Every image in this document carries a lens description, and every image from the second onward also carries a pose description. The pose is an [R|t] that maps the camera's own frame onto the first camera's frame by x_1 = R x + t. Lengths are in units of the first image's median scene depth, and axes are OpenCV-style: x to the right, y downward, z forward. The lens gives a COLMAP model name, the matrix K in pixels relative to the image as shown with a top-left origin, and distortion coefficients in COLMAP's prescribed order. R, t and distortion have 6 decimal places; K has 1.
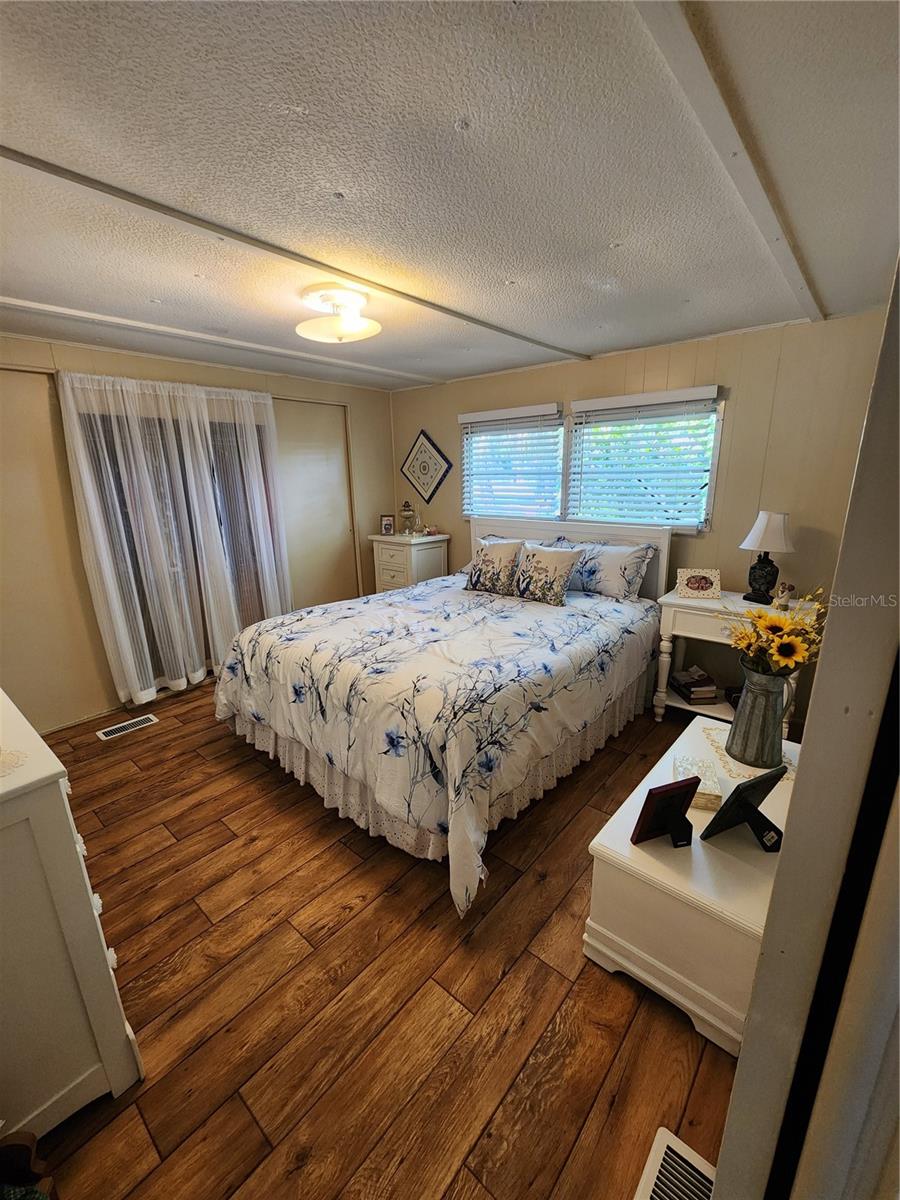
lens RADIAL K [[493.0, 0, 457.7], [0, 493.0, 609.4], [0, 0, 1]] dist [-0.001348, -0.000047]
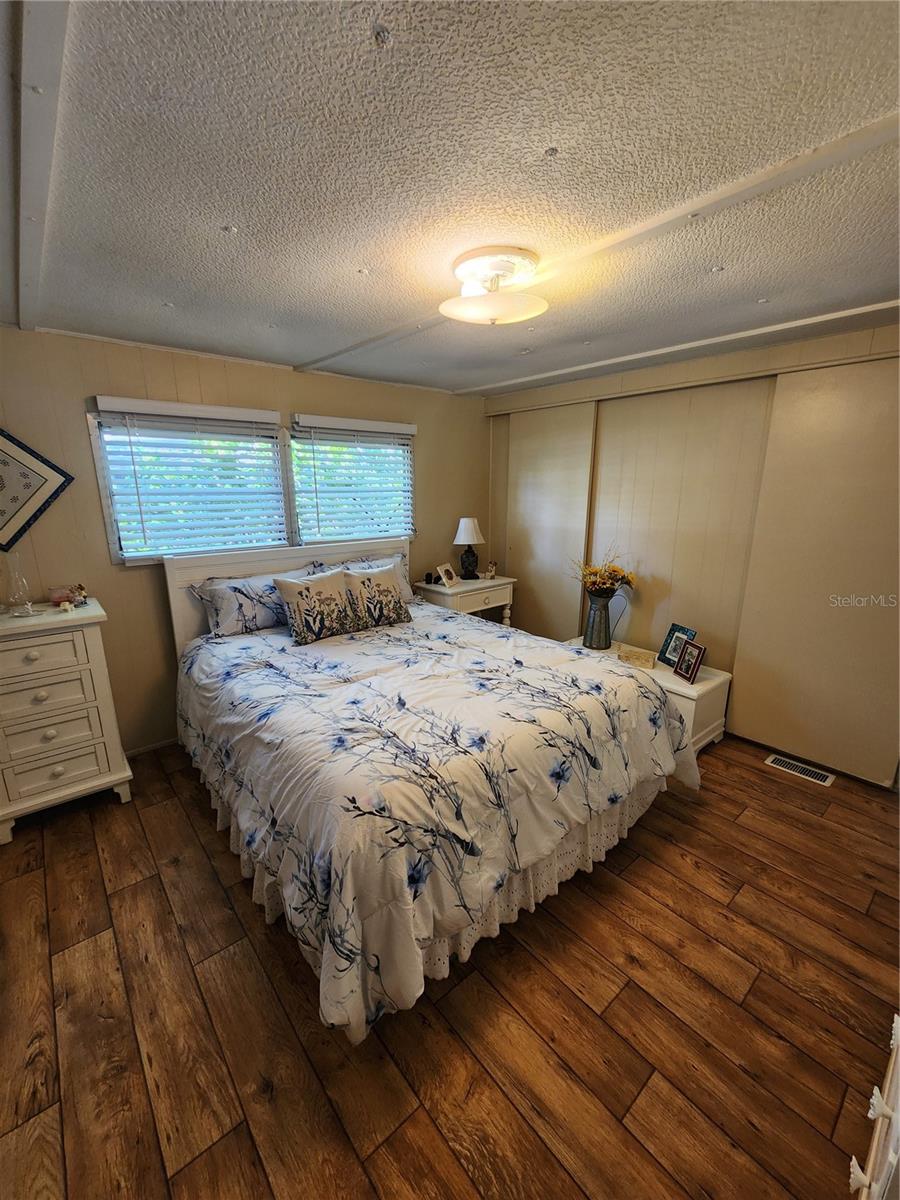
lens RADIAL K [[493.0, 0, 457.7], [0, 493.0, 609.4], [0, 0, 1]] dist [-0.001348, -0.000047]
pose [[0.147654, -0.228440, 0.962296, -1.055613], [0.261592, 0.947332, 0.184749, -0.267512], [-0.953817, 0.224450, 0.199636, 0.961195]]
